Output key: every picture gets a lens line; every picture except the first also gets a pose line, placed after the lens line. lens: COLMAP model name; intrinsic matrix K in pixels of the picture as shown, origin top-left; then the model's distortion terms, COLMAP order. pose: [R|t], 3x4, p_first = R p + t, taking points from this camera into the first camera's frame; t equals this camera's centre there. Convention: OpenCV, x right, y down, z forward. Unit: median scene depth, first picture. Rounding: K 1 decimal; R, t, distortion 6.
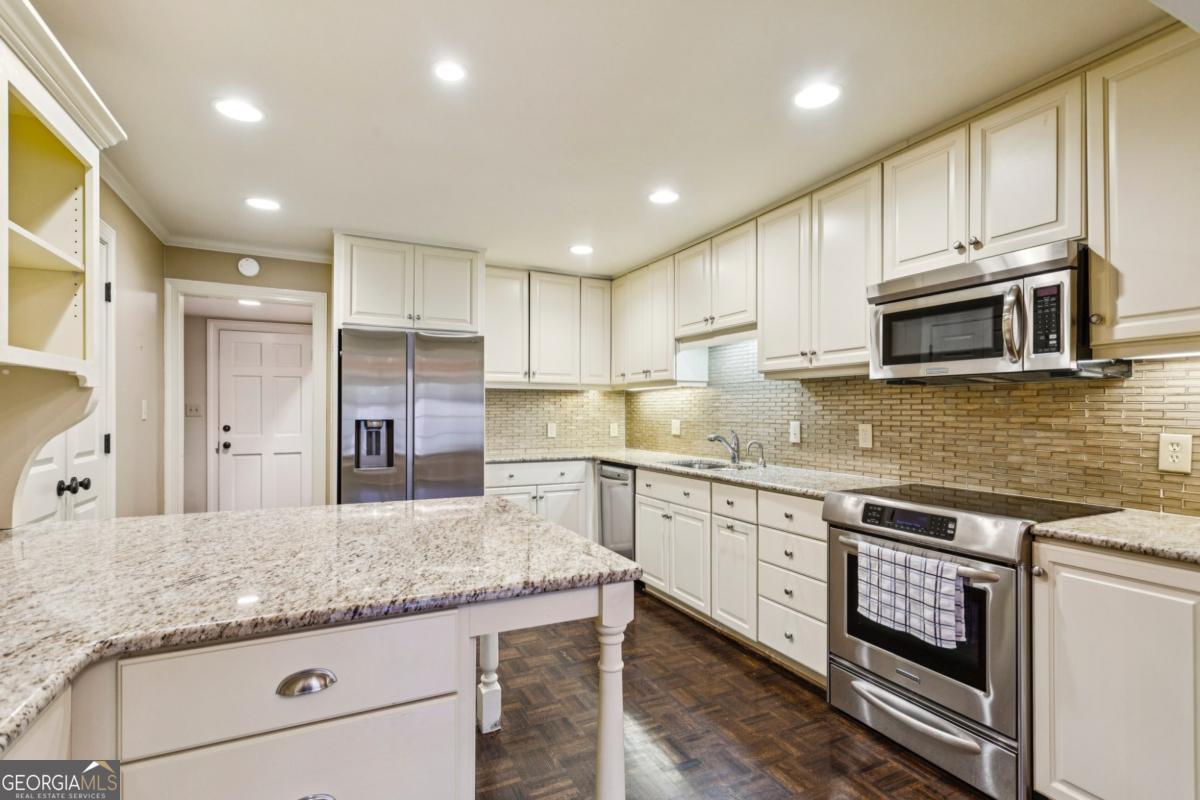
lens RADIAL K [[568.4, 0, 601.4], [0, 568.4, 413.4], [0, 0, 1]] dist [0.002923, 0.002973]
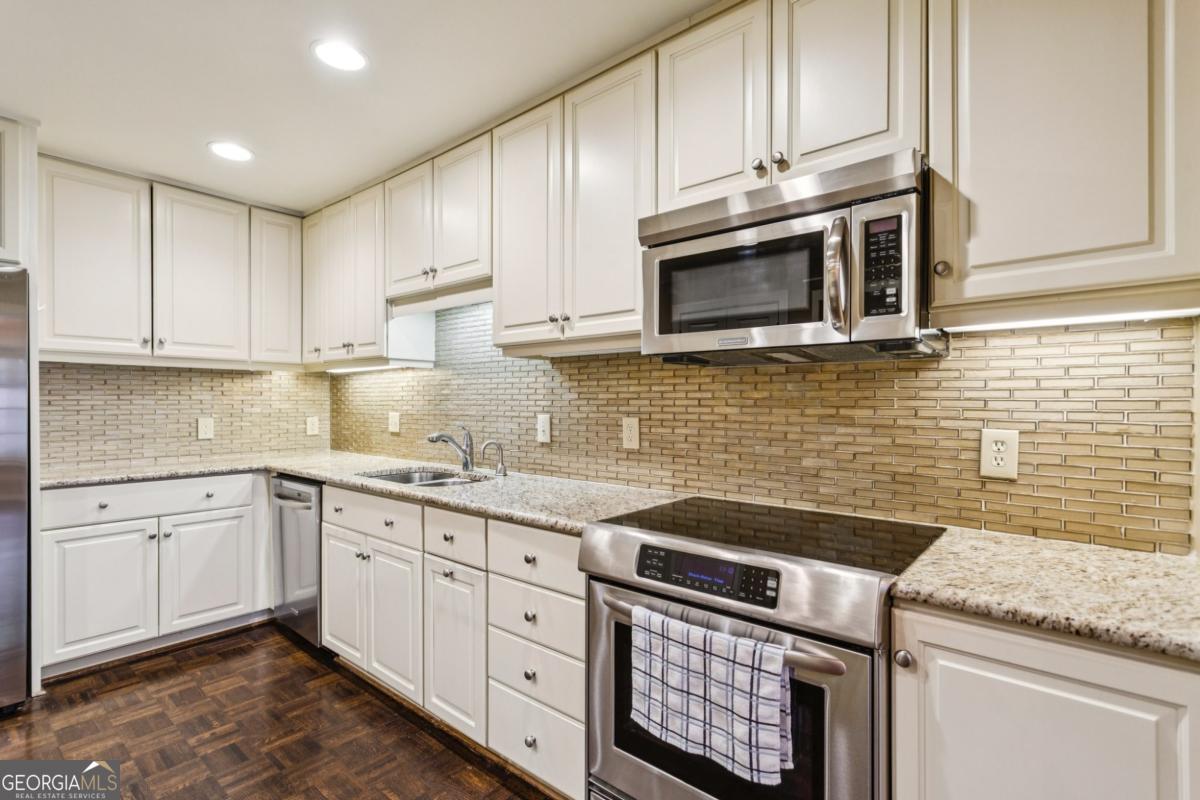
lens RADIAL K [[568.4, 0, 595.4], [0, 568.4, 404.4], [0, 0, 1]] dist [0.002923, 0.002973]
pose [[0.919097, -0.000897, 0.394030, 0.122085], [0.000500, 0.999999, 0.001111, 0.000471], [-0.394031, -0.000824, 0.919097, 0.321096]]
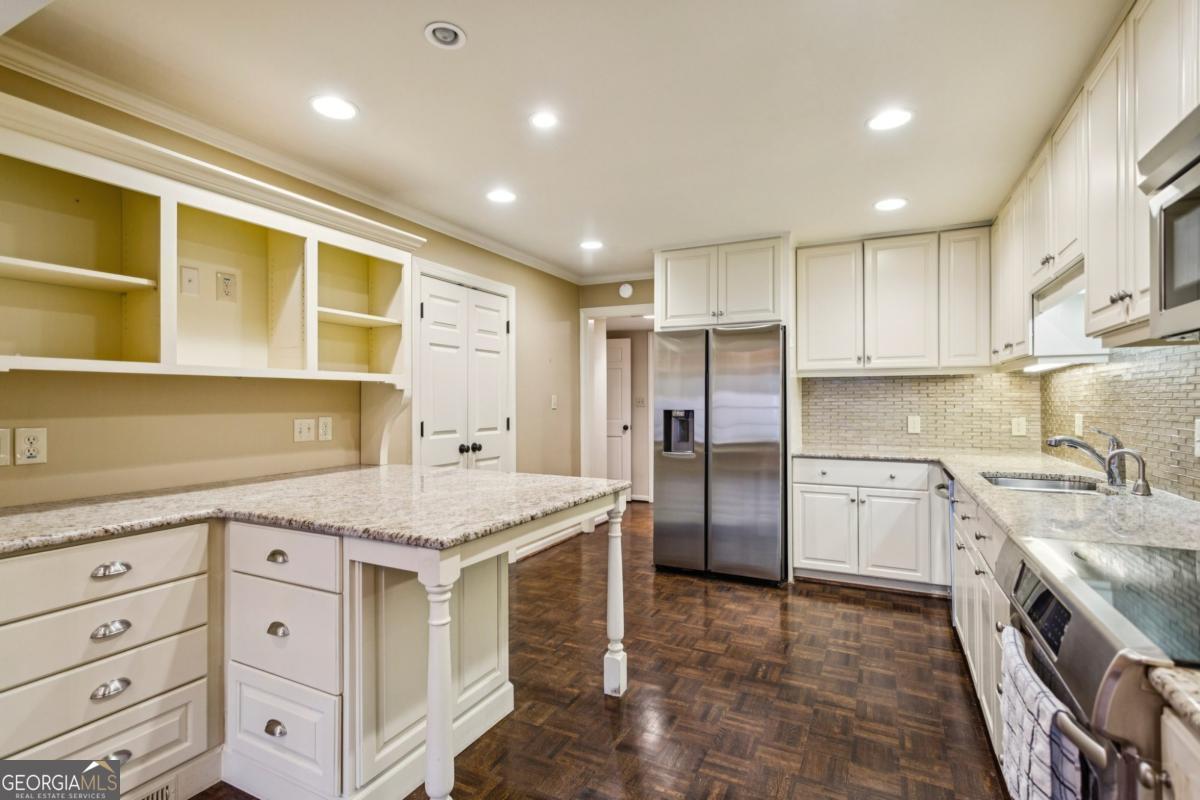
lens RADIAL K [[568.4, 0, 606.5], [0, 568.4, 401.1], [0, 0, 1]] dist [0.002923, 0.002973]
pose [[0.614440, -0.005527, -0.788944, 0.488979], [0.000504, 0.999978, -0.006613, 0.001077], [0.788963, 0.003666, 0.614429, 0.235061]]
